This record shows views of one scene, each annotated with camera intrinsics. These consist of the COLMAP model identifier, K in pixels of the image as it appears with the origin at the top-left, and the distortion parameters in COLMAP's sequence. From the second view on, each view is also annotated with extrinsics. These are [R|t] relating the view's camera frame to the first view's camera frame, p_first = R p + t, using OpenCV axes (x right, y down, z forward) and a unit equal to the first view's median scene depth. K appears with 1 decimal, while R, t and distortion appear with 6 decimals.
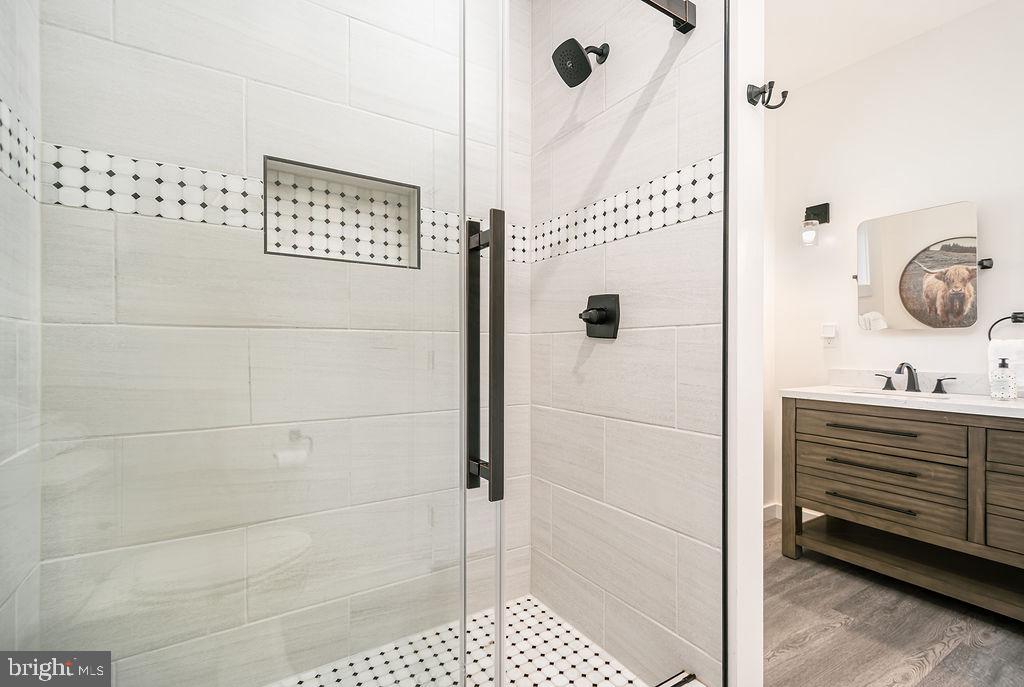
lens RADIAL K [[456.0, 0, 516.7], [0, 456.0, 351.6], [0, 0, 1]] dist [0.011035, -0.003729]
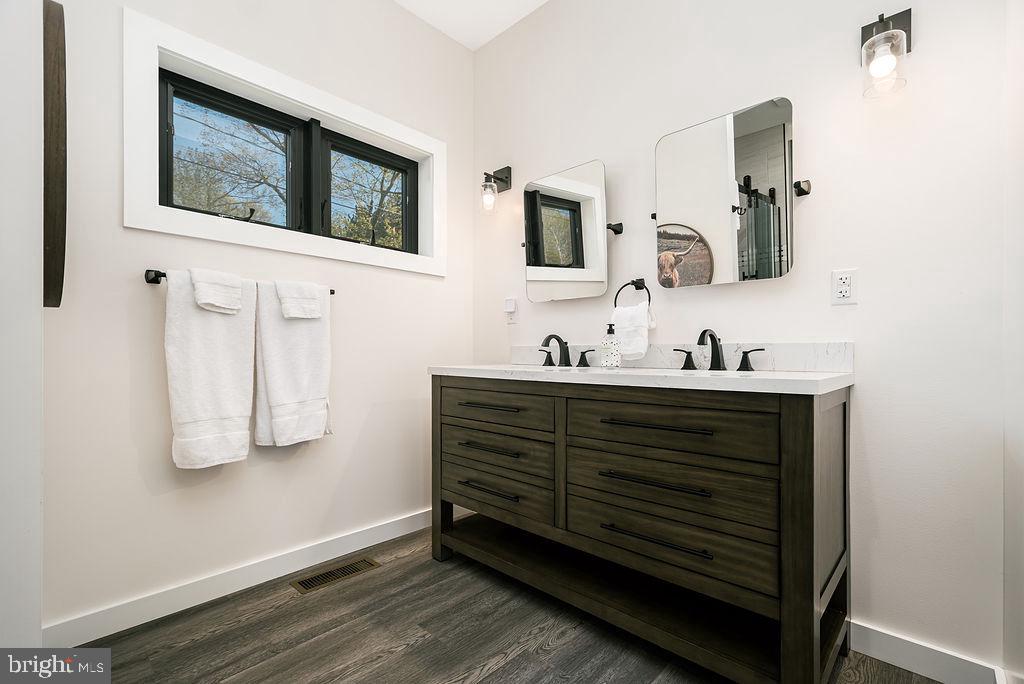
lens RADIAL K [[456.0, 0, 505.5], [0, 456.0, 351.0], [0, 0, 1]] dist [0.011035, -0.003729]
pose [[0.968837, -0.003041, 0.247680, 0.564217], [0.004301, 0.999980, -0.004546, 0.065642], [-0.247661, 0.005470, 0.968831, 0.144070]]
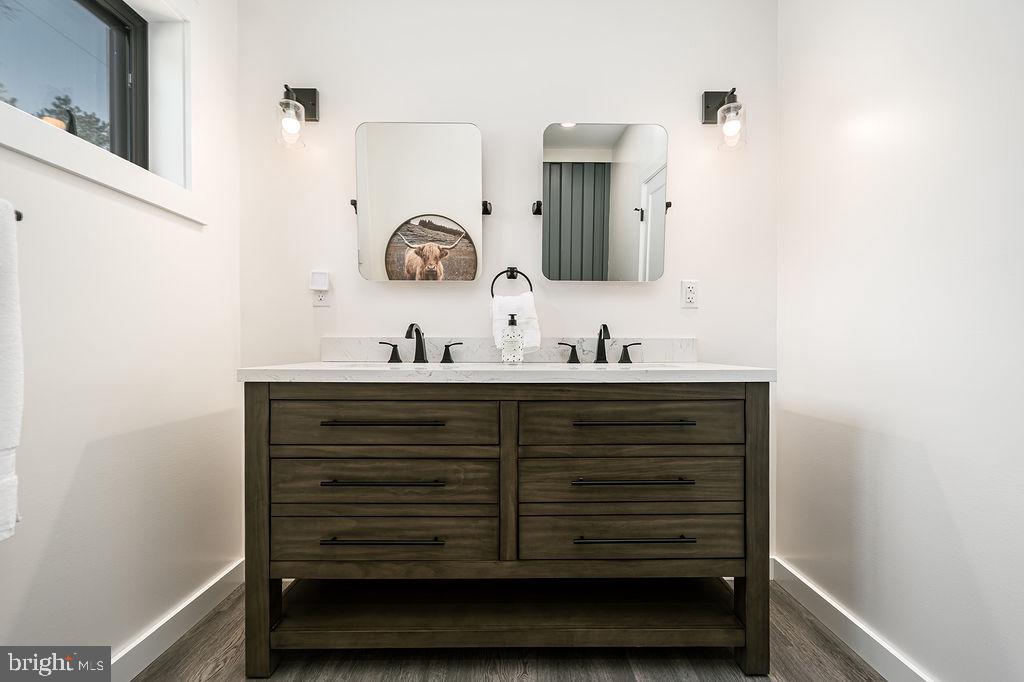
lens RADIAL K [[451.0, 0, 519.9], [0, 451.0, 351.3], [0, 0, 1]] dist [0.010107, -0.002206]
pose [[0.519094, -0.012121, 0.854631, 0.334547], [0.002219, 0.999915, 0.012834, 0.064233], [-0.854714, -0.004766, 0.519077, 0.510617]]
